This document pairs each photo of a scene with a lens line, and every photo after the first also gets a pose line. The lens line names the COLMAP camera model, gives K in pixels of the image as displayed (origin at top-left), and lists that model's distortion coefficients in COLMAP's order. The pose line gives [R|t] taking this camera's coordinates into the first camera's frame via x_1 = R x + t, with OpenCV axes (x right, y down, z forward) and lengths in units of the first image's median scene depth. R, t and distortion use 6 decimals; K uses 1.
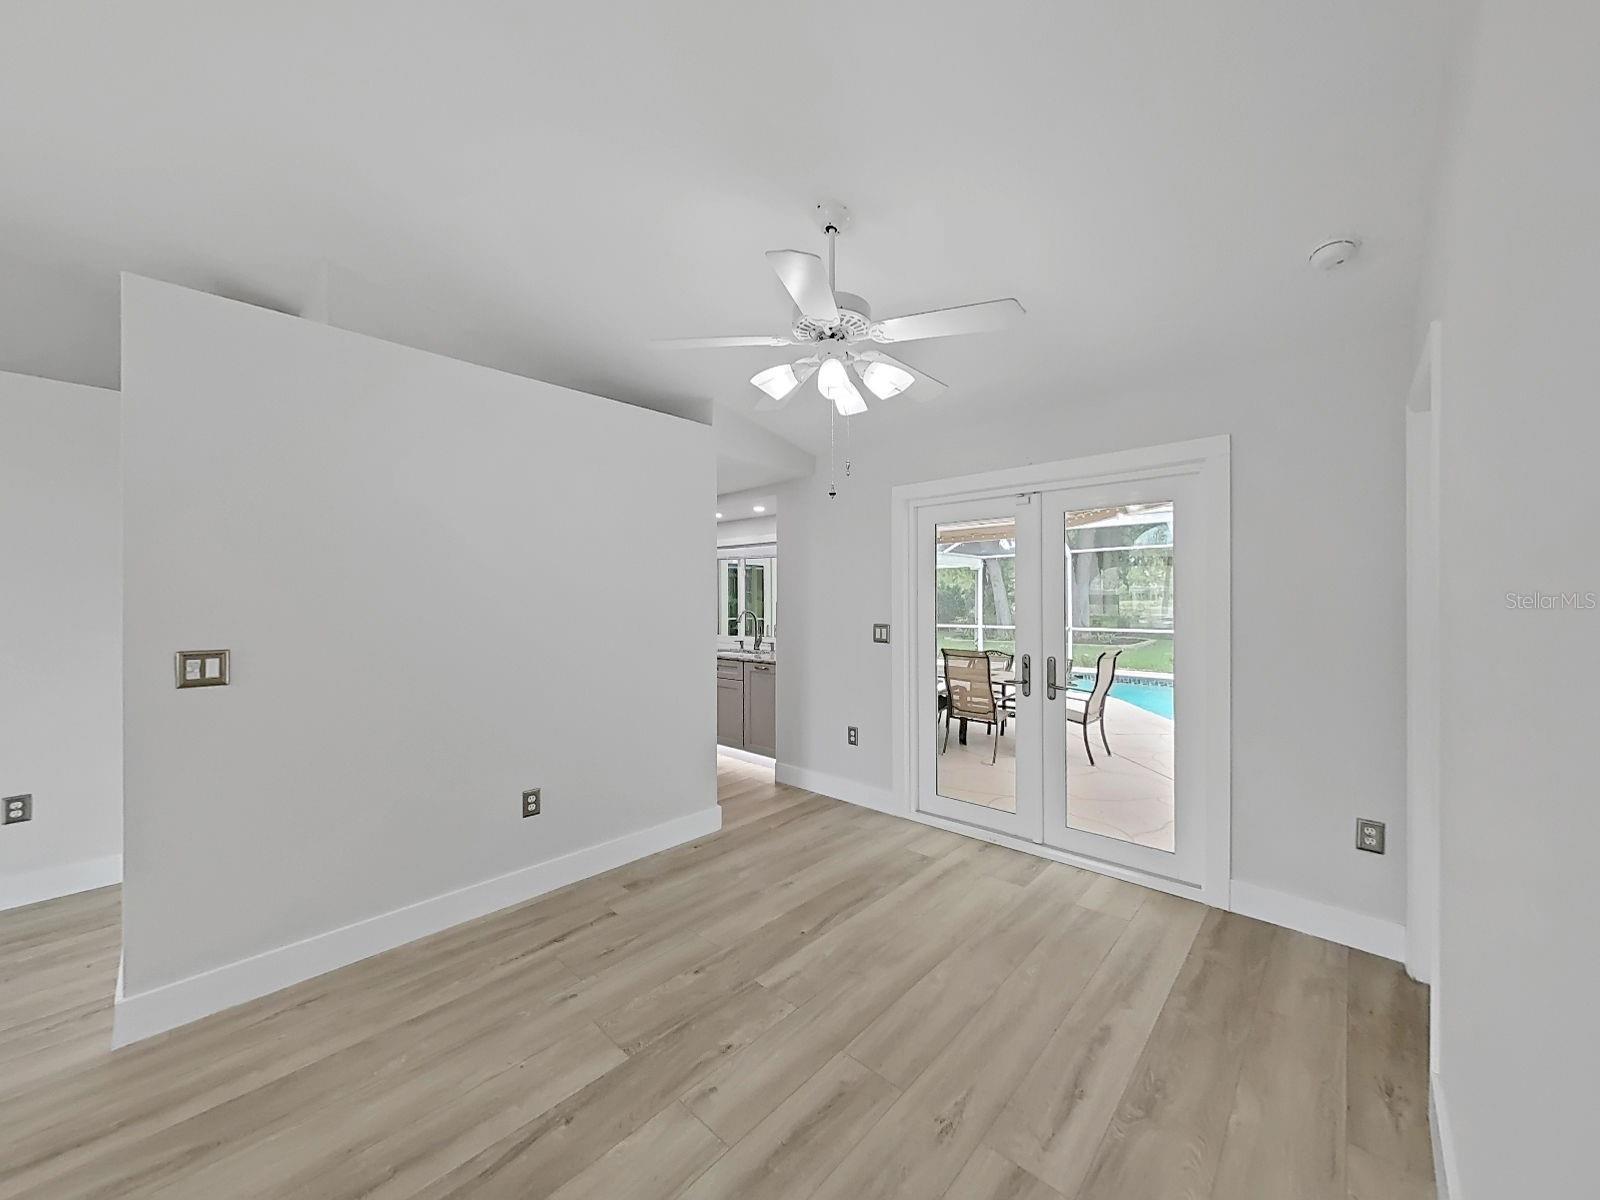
lens RADIAL K [[596.4, 0, 794.6], [0, 596.4, 599.5], [0, 0, 1]] dist [-0.002037, 0.001044]
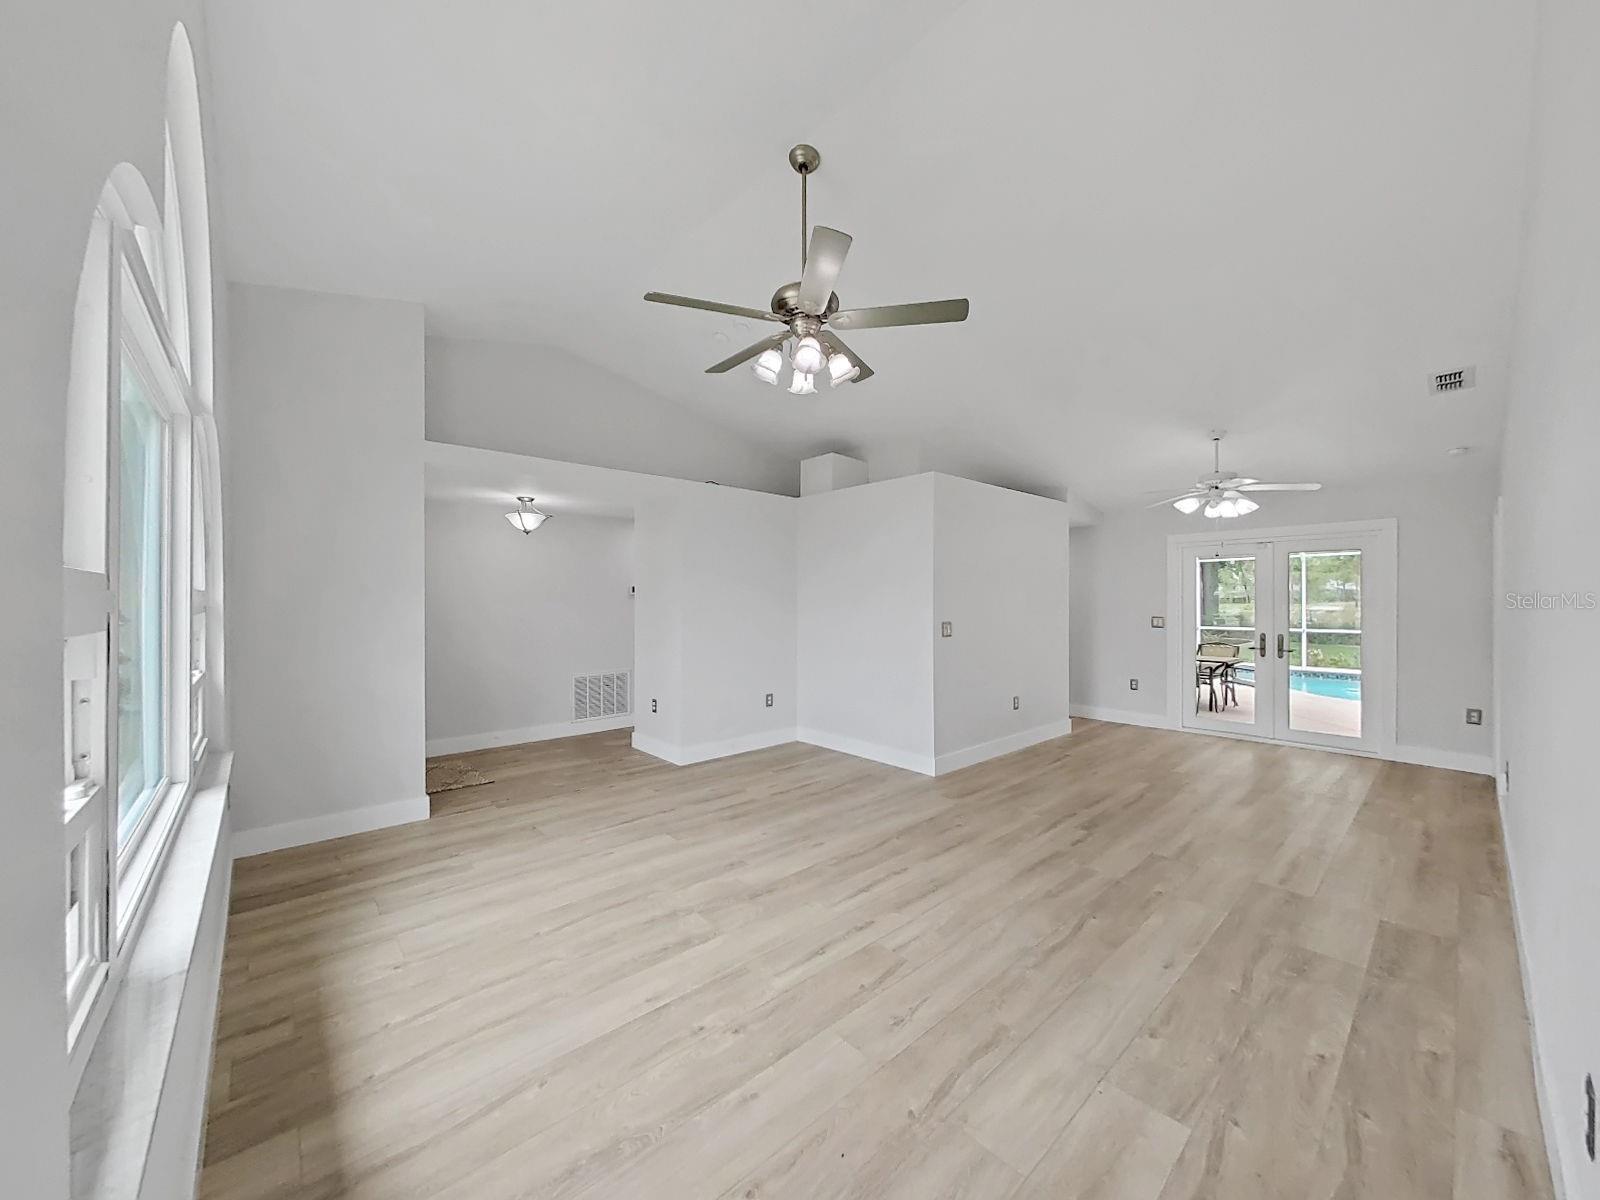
lens RADIAL K [[596.4, 0, 800.1], [0, 596.4, 605.9], [0, 0, 1]] dist [-0.002037, 0.001044]
pose [[0.996225, 0.001846, -0.086789, -1.089555], [-0.001384, 0.999985, 0.005391, 0.005588], [0.086798, -0.005251, 0.996212, -1.160364]]
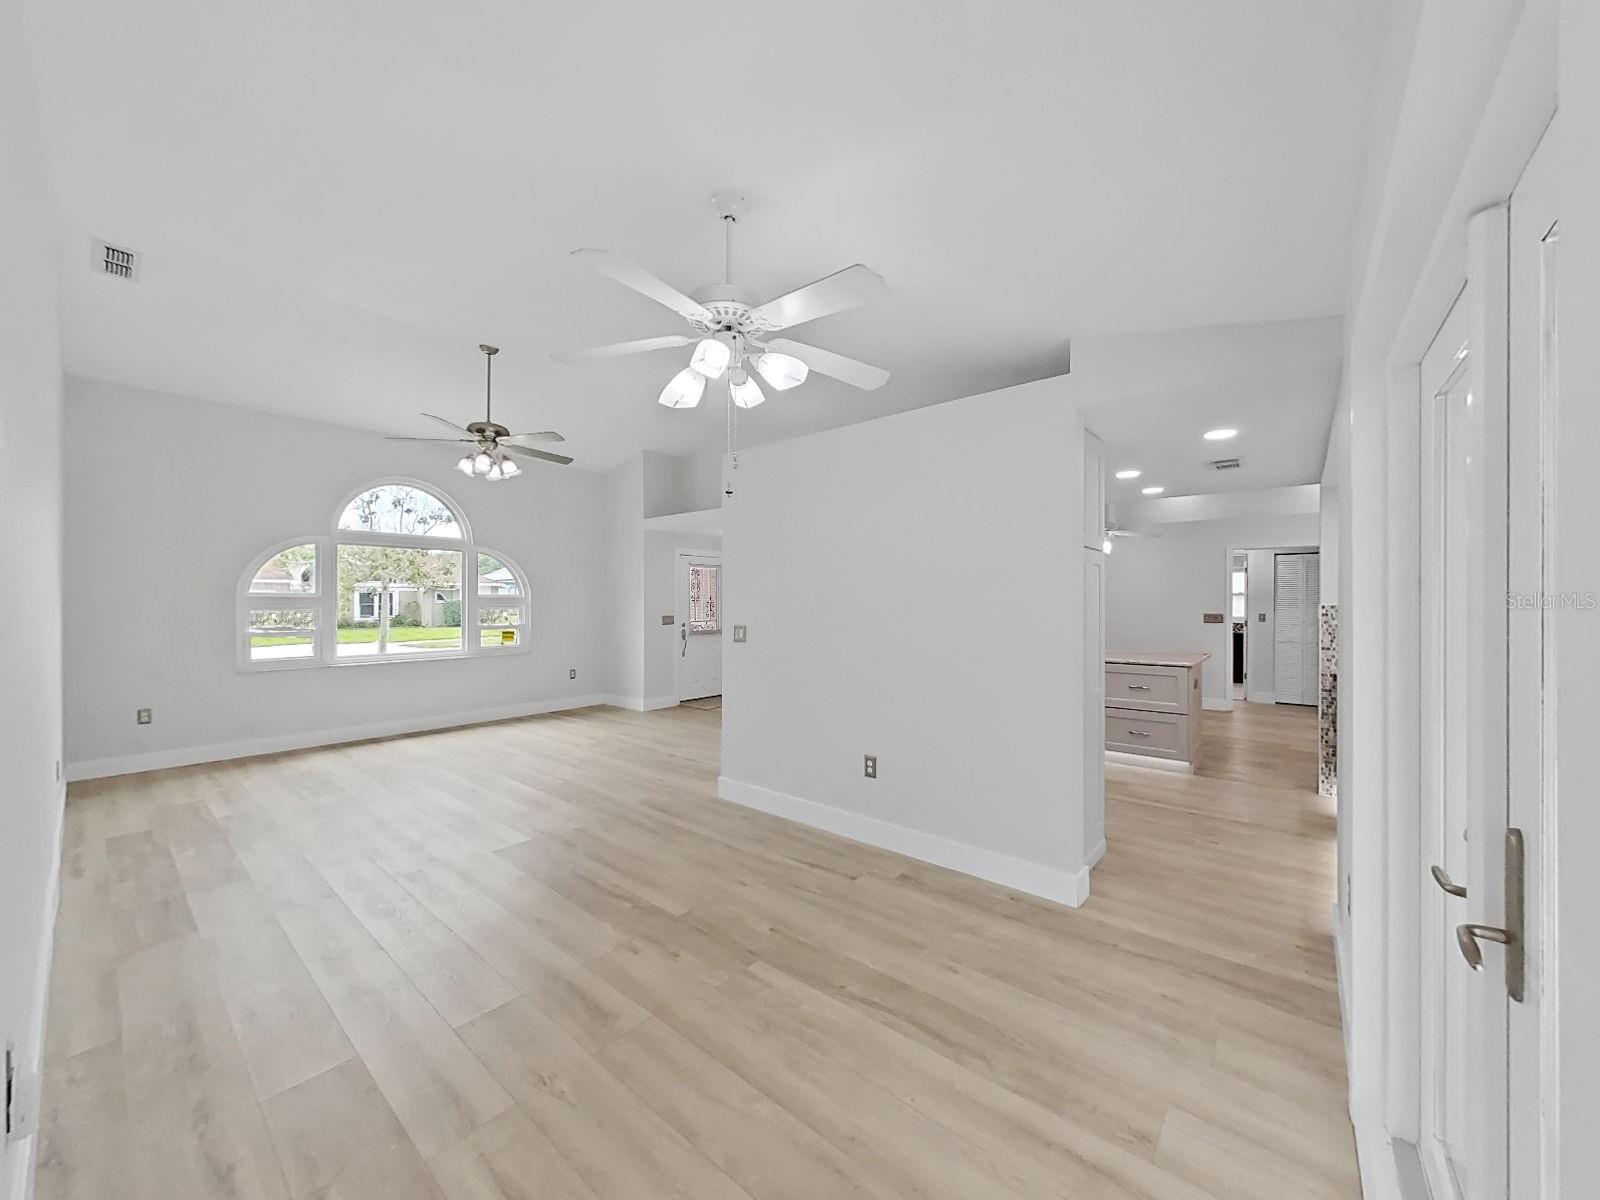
lens RADIAL K [[596.4, 0, 808.2], [0, 596.4, 595.6], [0, 0, 1]] dist [-0.002037, 0.001044]
pose [[0.066279, -0.006658, -0.997779, 0.858869], [0.001043, 0.999978, -0.006603, -0.003953], [0.997801, -0.000603, 0.066285, 0.871674]]
